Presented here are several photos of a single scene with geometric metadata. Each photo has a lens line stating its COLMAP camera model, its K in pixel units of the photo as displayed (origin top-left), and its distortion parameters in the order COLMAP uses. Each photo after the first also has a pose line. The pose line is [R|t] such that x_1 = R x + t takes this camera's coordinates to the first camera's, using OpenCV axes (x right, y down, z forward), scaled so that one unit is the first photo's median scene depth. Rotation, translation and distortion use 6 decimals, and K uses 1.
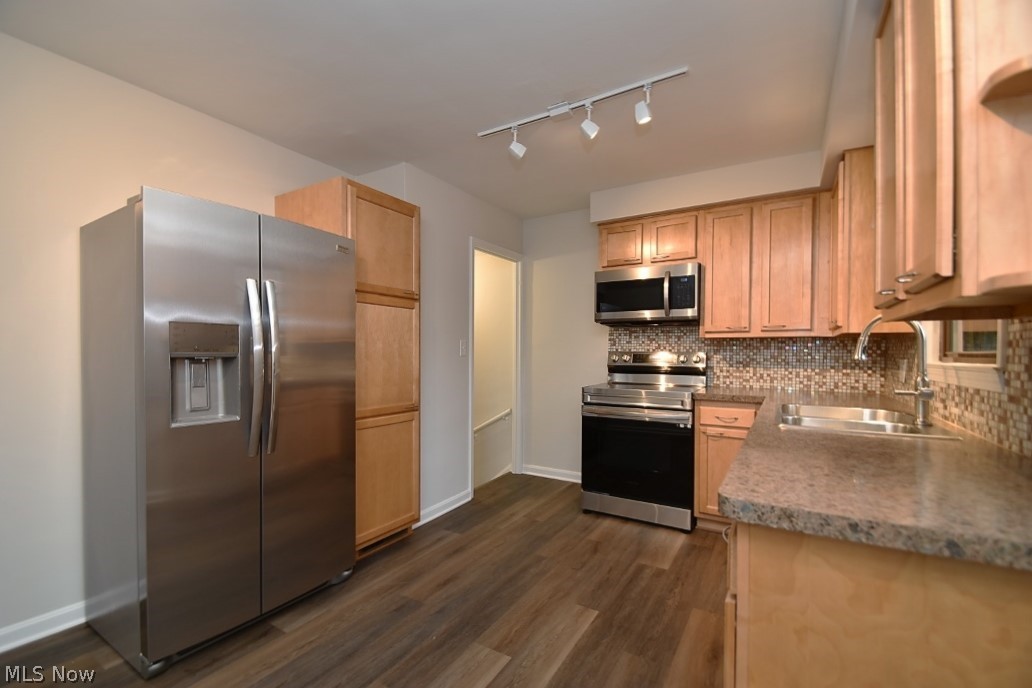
lens RADIAL K [[444.3, 0, 508.2], [0, 444.3, 353.3], [0, 0, 1]] dist [-0.003109, -0.004252]
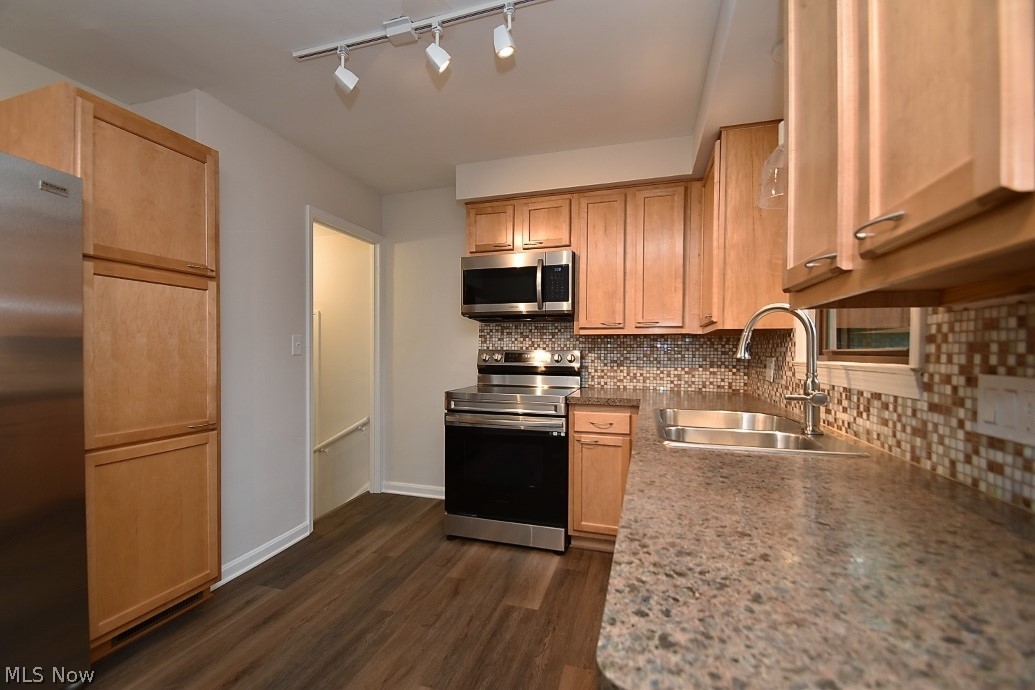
lens RADIAL K [[445.5, 0, 514.9], [0, 445.5, 348.5], [0, 0, 1]] dist [-0.003109, -0.004252]
pose [[0.963696, 0.001645, 0.266998, 0.080518], [0.000509, 0.999968, -0.007999, 0.000995], [-0.267003, 0.007845, 0.963664, 0.172777]]
